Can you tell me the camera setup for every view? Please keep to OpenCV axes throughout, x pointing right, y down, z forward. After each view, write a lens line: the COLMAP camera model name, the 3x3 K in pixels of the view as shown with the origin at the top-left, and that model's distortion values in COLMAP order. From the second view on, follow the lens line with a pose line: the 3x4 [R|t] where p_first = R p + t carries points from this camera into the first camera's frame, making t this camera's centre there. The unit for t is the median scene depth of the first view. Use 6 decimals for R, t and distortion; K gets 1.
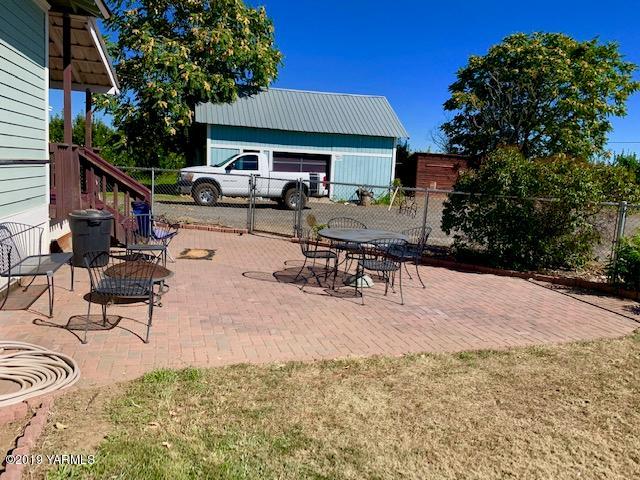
lens RADIAL K [[492.9, 0, 319.1], [0, 492.9, 237.6], [0, 0, 1]] dist [-0.002621, -0.006887]
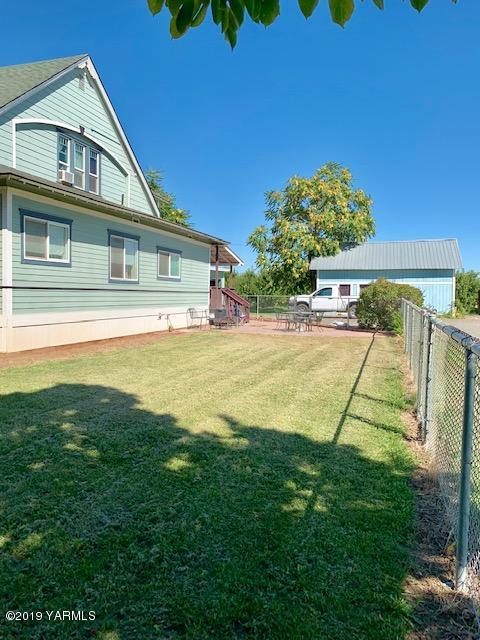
lens RADIAL K [[492.9, 0, 239.0], [0, 492.9, 318.9], [0, 0, 1]] dist [-0.002621, -0.006887]
pose [[0.847327, -0.021101, -0.530651, 0.411702], [-0.040098, 0.993816, -0.103546, 0.108661], [0.529555, 0.109015, 0.841241, -0.489136]]
